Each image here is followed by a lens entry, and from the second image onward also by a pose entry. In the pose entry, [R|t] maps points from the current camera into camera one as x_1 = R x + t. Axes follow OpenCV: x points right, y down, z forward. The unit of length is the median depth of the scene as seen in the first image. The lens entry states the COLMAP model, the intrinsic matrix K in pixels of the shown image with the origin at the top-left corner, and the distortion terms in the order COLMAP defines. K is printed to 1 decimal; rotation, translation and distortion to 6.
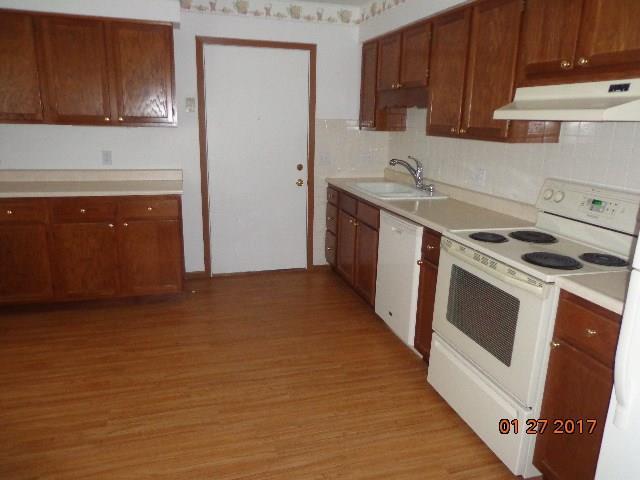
lens RADIAL K [[471.4, 0, 321.8], [0, 471.4, 237.7], [0, 0, 1]] dist [0.000006, -0.001282]
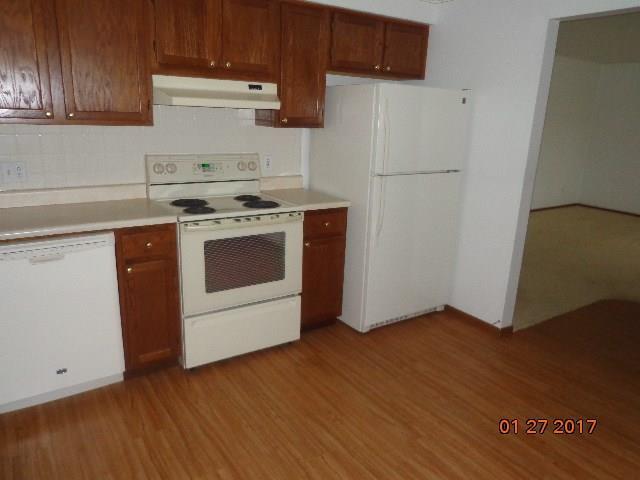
lens RADIAL K [[471.4, 0, 321.5], [0, 471.4, 241.9], [0, 0, 1]] dist [0.000006, -0.001282]
pose [[-0.310791, -0.287484, 0.905959, -0.890251], [0.188794, 0.915497, 0.355276, -0.316116], [-0.931540, 0.281456, -0.230253, 1.135236]]
